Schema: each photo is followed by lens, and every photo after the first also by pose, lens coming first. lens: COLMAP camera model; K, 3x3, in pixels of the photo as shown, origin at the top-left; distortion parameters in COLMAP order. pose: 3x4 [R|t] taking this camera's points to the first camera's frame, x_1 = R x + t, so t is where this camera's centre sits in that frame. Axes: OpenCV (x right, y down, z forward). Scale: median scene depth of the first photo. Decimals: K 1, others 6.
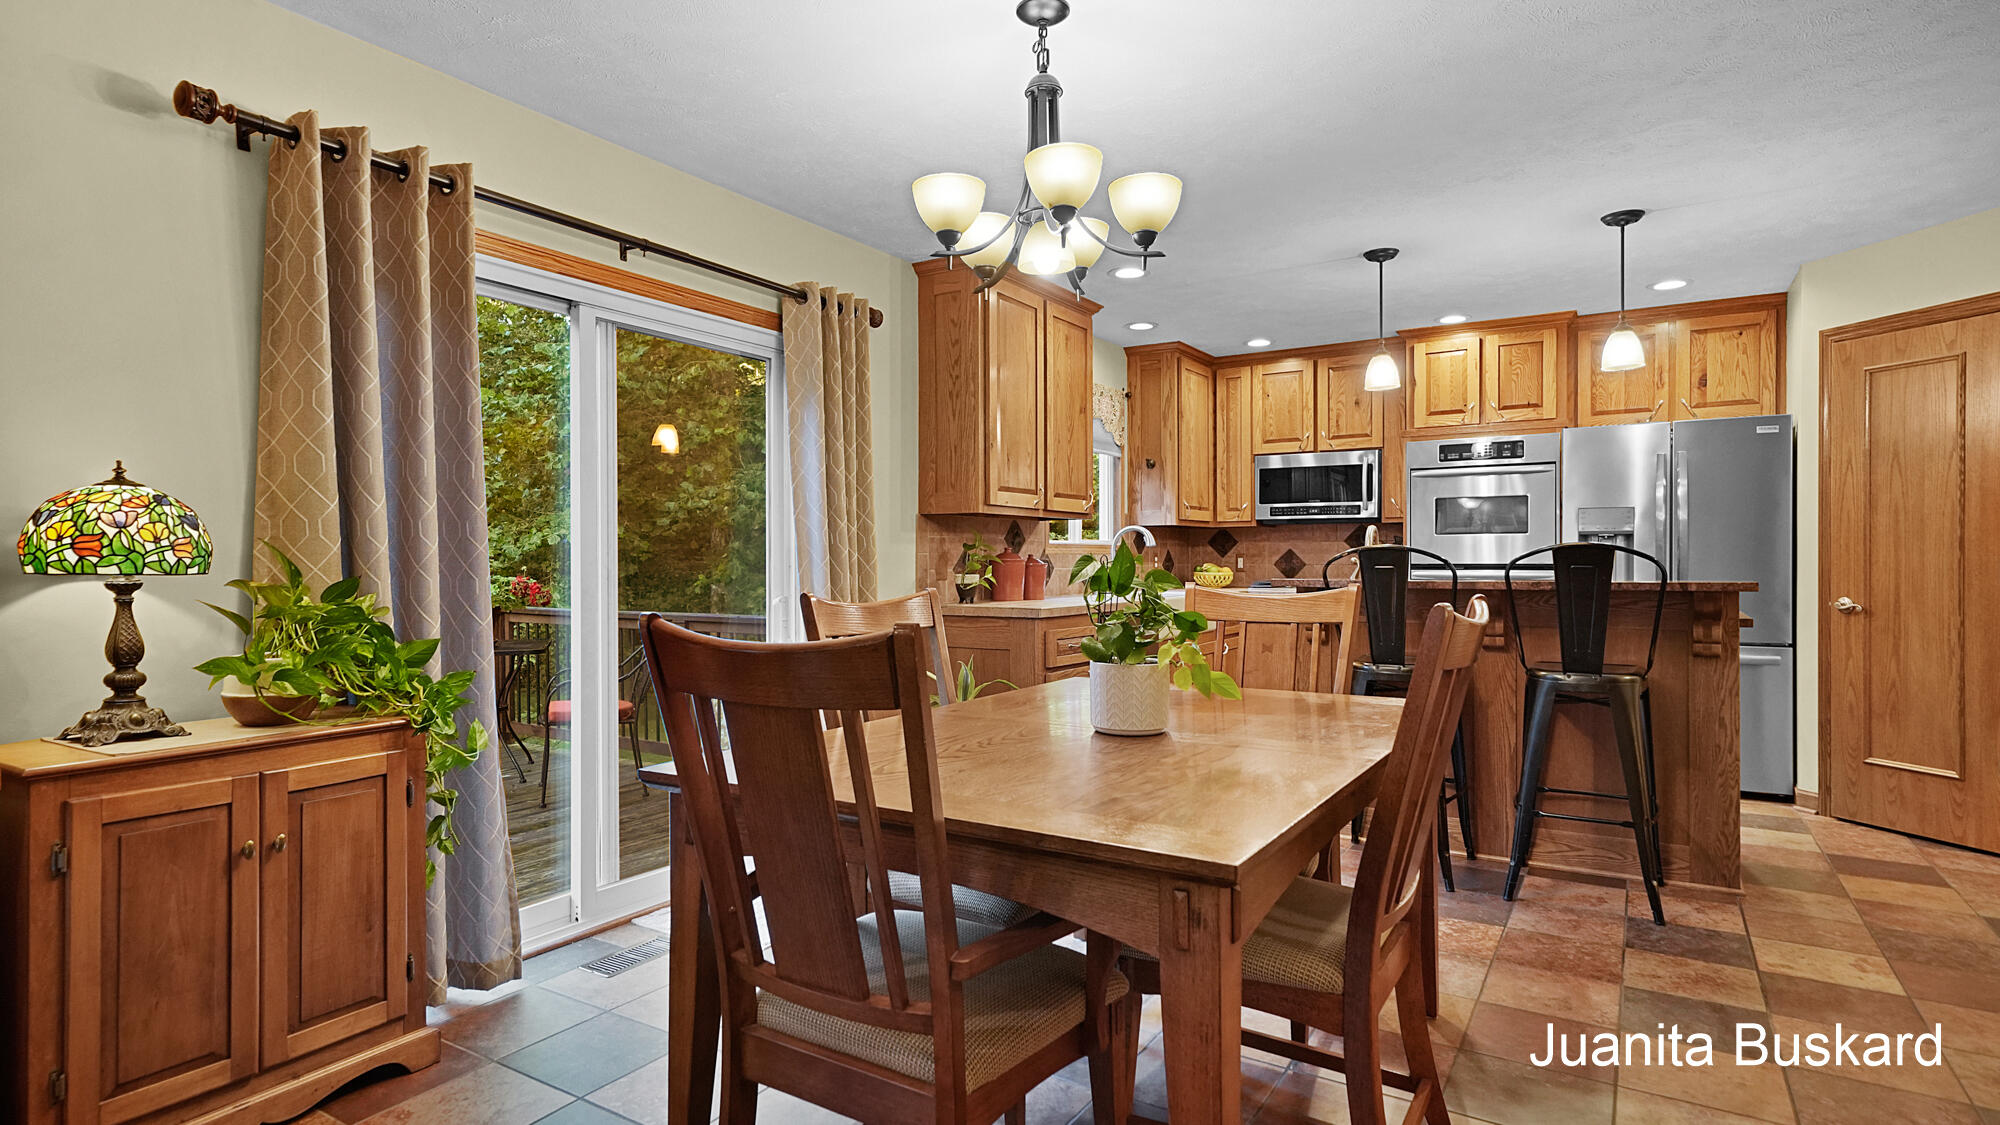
lens RADIAL K [[1050.8, 0, 955.1], [0, 1050.8, 571.1], [0, 0, 1]] dist [0.005785, -0.001118]
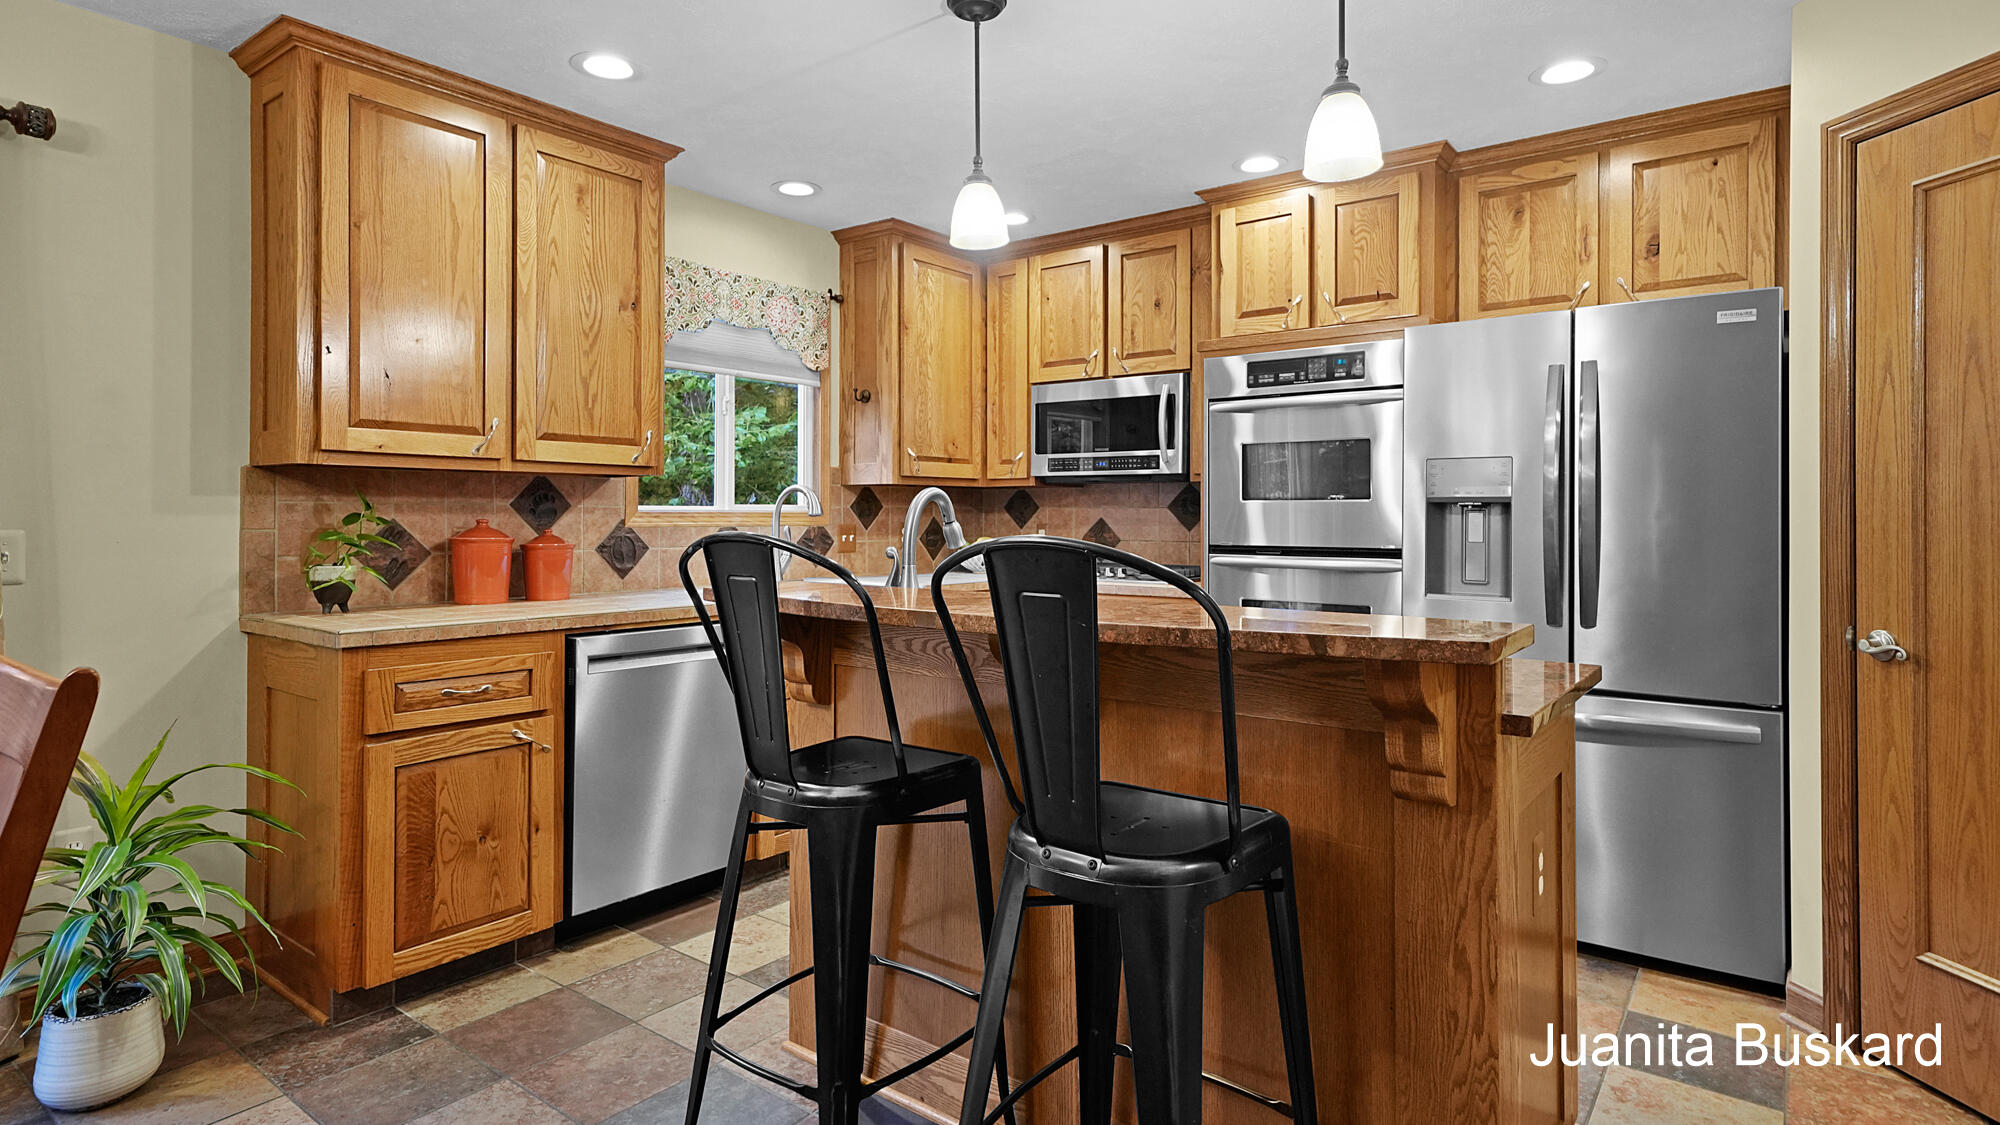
lens RADIAL K [[1050.8, 0, 961.3], [0, 1050.8, 499.0], [0, 0, 1]] dist [0.005785, -0.001118]
pose [[0.994619, 0.005390, -0.103461, 0.373719], [-0.008074, 0.999641, -0.025540, -0.018832], [0.103286, 0.026238, 0.994306, 0.362380]]
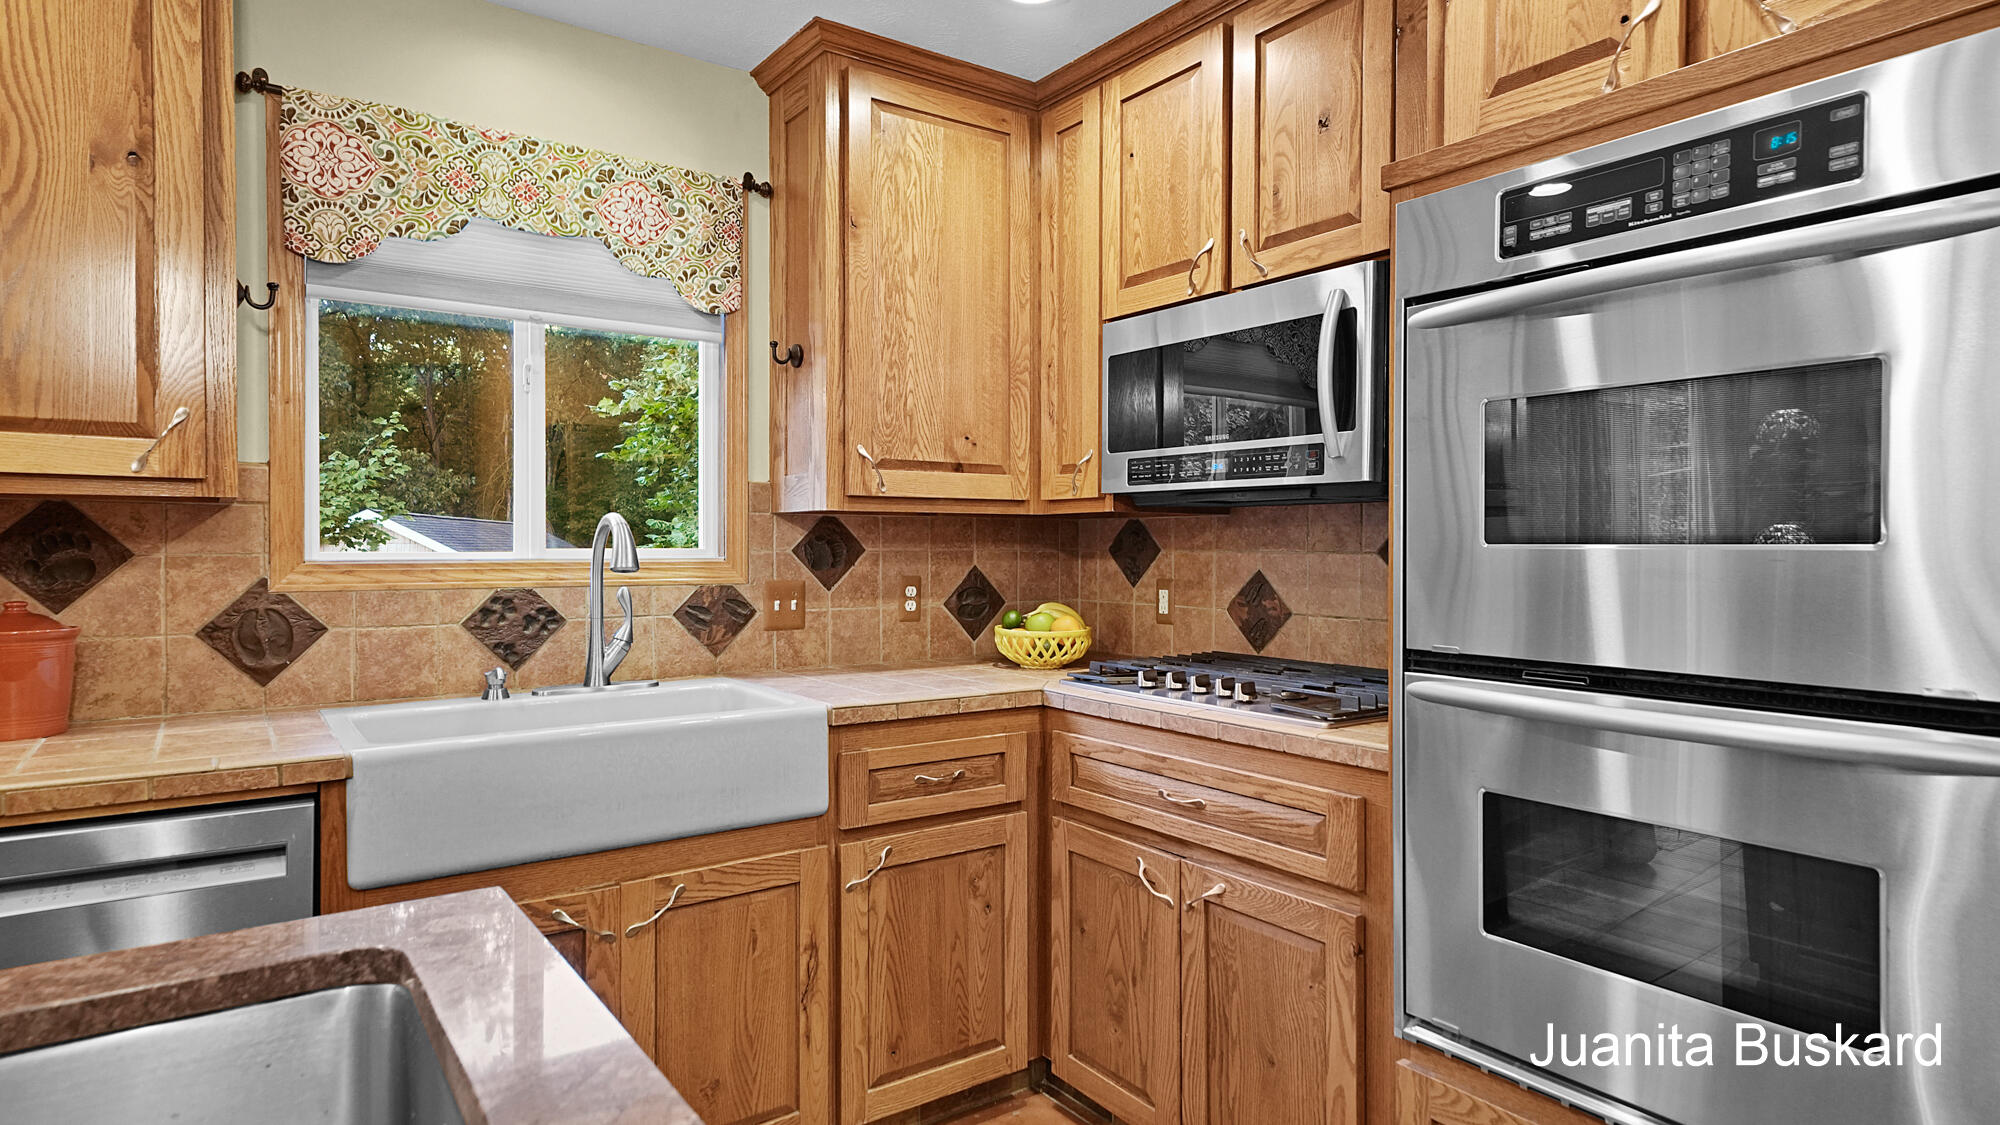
lens RADIAL K [[1086.4, 0, 990.6], [0, 1086.4, 551.3], [0, 0, 1]] dist [0.005694, 0.001956]
pose [[0.926683, 0.009283, -0.375729, 0.471907], [-0.010874, 0.999939, -0.002113, -0.032916], [0.375687, 0.006043, 0.926727, 0.752610]]
